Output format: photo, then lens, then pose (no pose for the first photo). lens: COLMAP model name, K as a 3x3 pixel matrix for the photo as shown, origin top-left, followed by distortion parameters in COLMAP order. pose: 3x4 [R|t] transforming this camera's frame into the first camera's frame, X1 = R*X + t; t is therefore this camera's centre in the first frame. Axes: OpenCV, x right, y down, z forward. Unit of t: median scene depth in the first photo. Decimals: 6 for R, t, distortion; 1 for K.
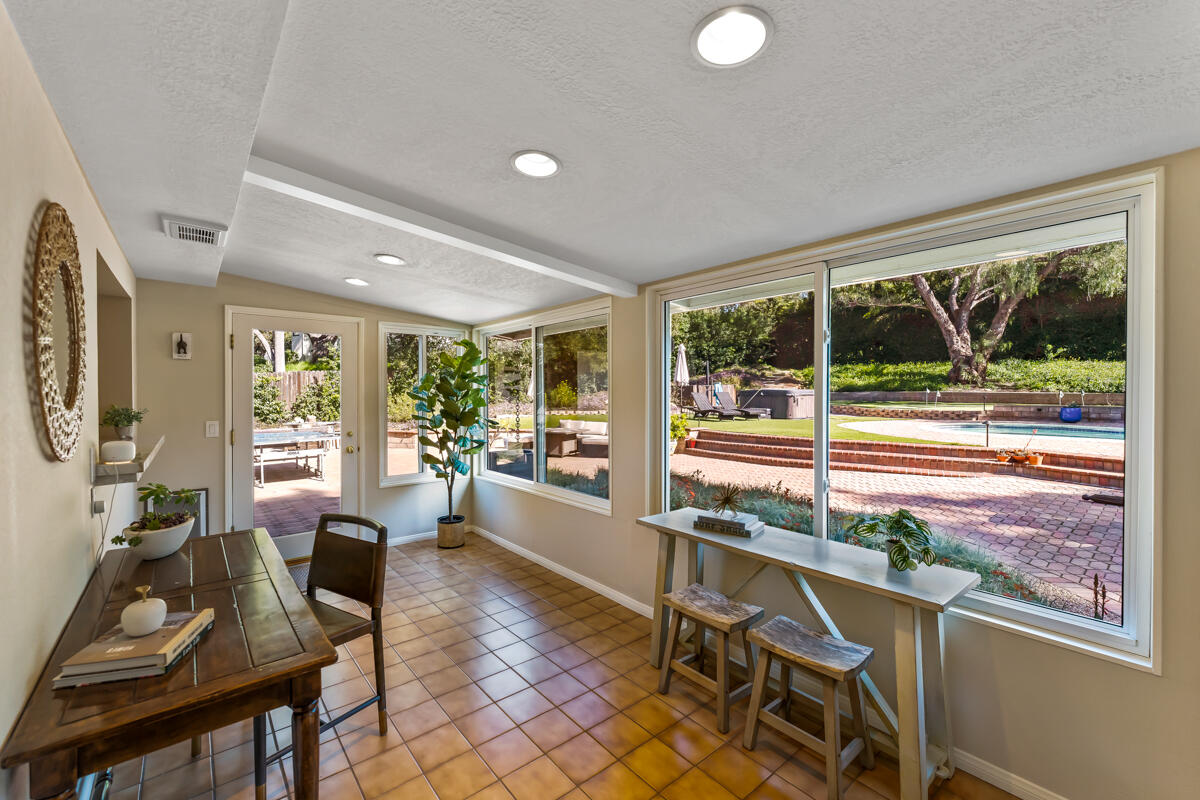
lens RADIAL K [[498.3, 0, 594.6], [0, 498.3, 395.6], [0, 0, 1]] dist [0.001026, 0.000071]
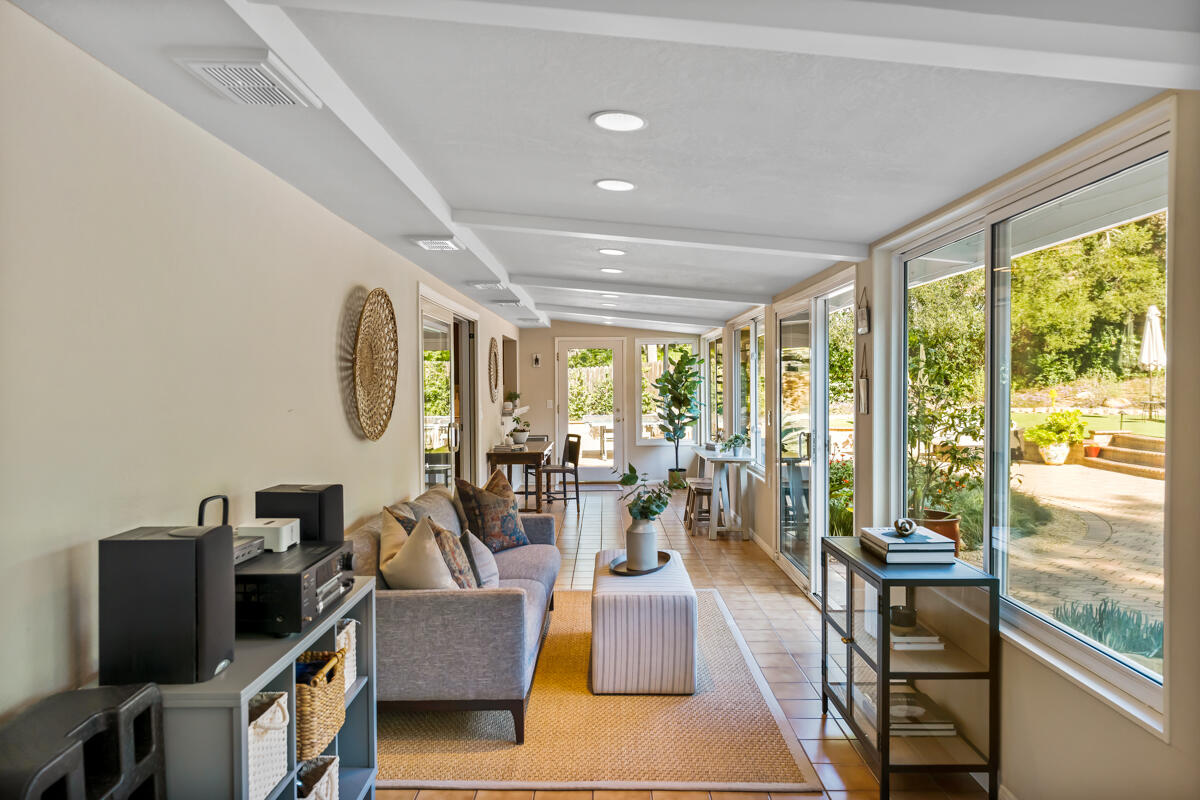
lens RADIAL K [[808.1, 0, 600.0], [0, 808.1, 400.0], [0, 0, 1]] dist [0.000952, 0.000548]
pose [[0.771035, 0.007274, -0.636752, 1.052638], [0.002432, 0.999894, 0.014367, 0.007317], [0.636789, -0.012626, 0.770935, -0.979535]]
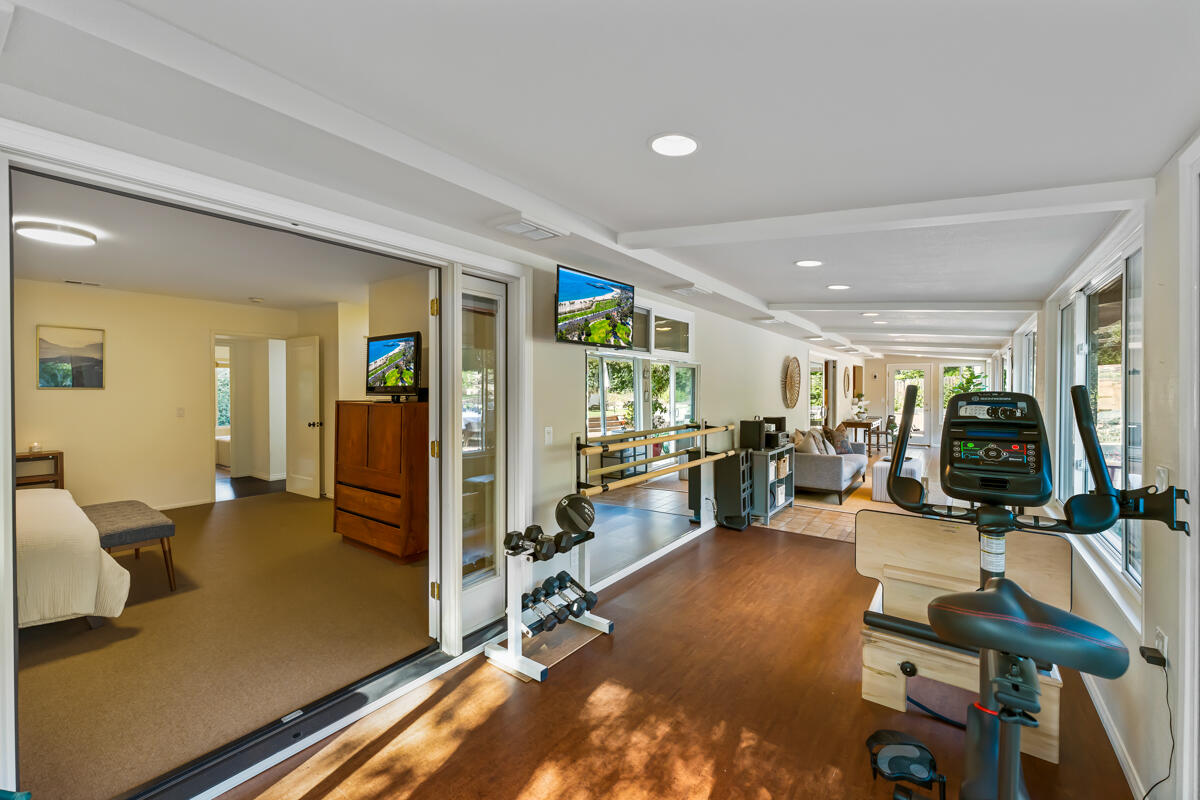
lens RADIAL K [[498.3, 0, 594.6], [0, 498.3, 395.6], [0, 0, 1]] dist [0.001026, 0.000071]
pose [[0.252552, 0.014293, -0.967478, 1.679412], [-0.007707, 0.999889, 0.012760, 0.006089], [0.967553, 0.004234, 0.252634, -1.467109]]
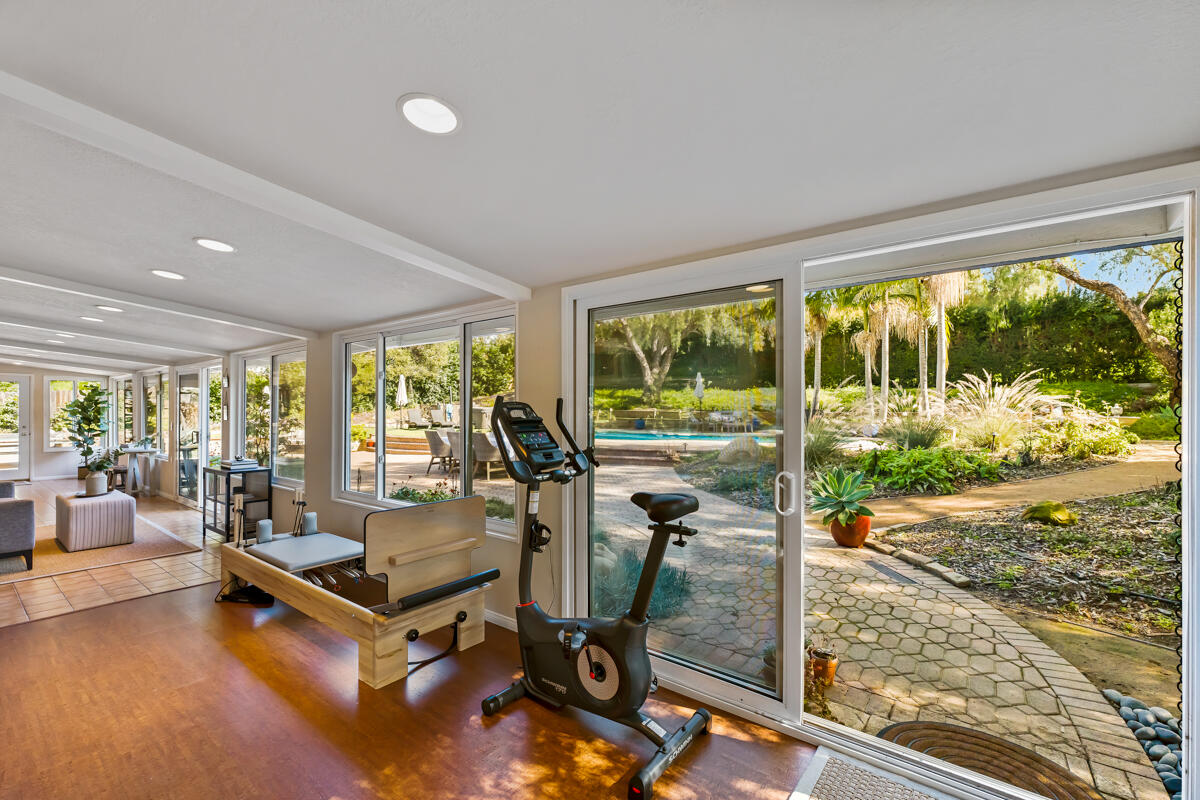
lens RADIAL K [[497.2, 0, 602.6], [0, 497.2, 412.0], [0, 0, 1]] dist [0.002237, 0.000265]
pose [[0.970407, 0.002251, 0.241464, 1.371597], [-0.000949, 0.999984, -0.005508, 0.020288], [-0.241473, 0.005116, 0.970394, -1.654550]]
